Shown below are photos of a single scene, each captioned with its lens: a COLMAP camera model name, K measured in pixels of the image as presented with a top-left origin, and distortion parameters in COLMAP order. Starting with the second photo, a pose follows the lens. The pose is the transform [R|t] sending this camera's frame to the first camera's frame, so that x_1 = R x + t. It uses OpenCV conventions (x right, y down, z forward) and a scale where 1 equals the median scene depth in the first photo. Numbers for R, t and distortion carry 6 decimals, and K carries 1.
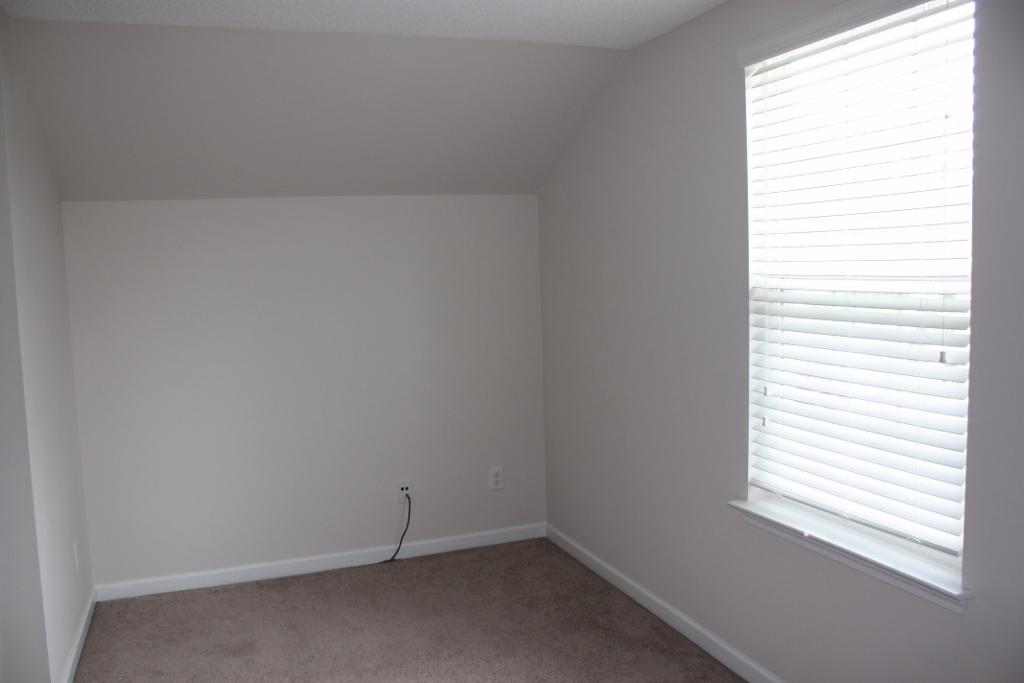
lens RADIAL K [[849.8, 0, 512.0], [0, 849.8, 341.5], [0, 0, 1]] dist [-0.164741, 0.139166]
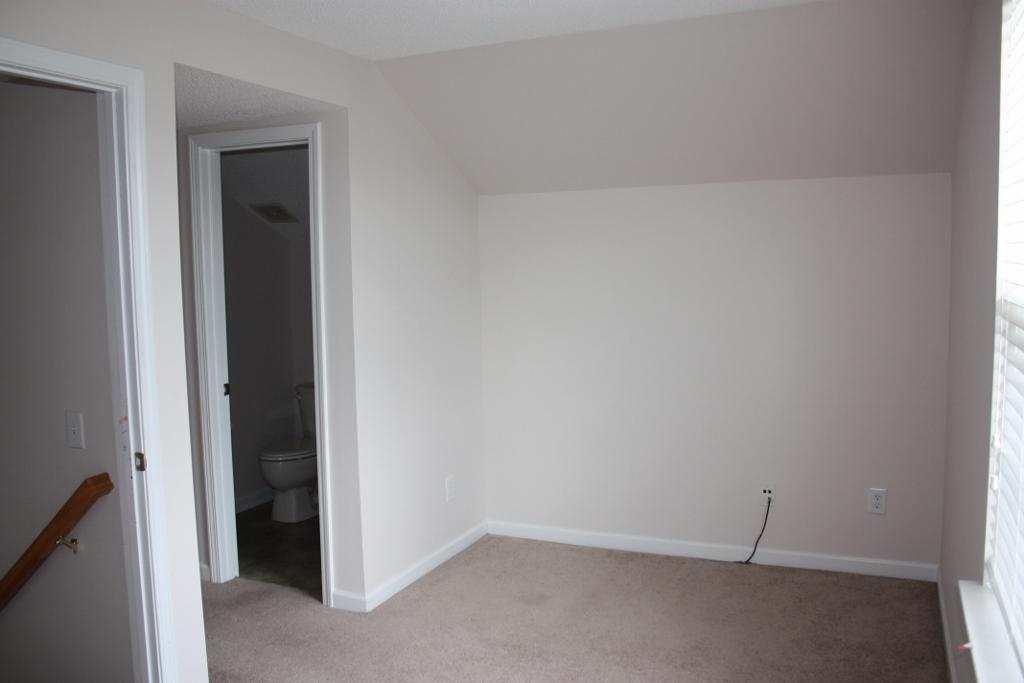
lens RADIAL K [[849.8, 0, 512.0], [0, 849.8, 341.5], [0, 0, 1]] dist [-0.164741, 0.139166]
pose [[0.717647, 0.086652, -0.690995, 0.309246], [-0.071768, 0.996148, 0.050383, -0.020274], [0.692699, 0.013435, 0.721101, 0.128843]]
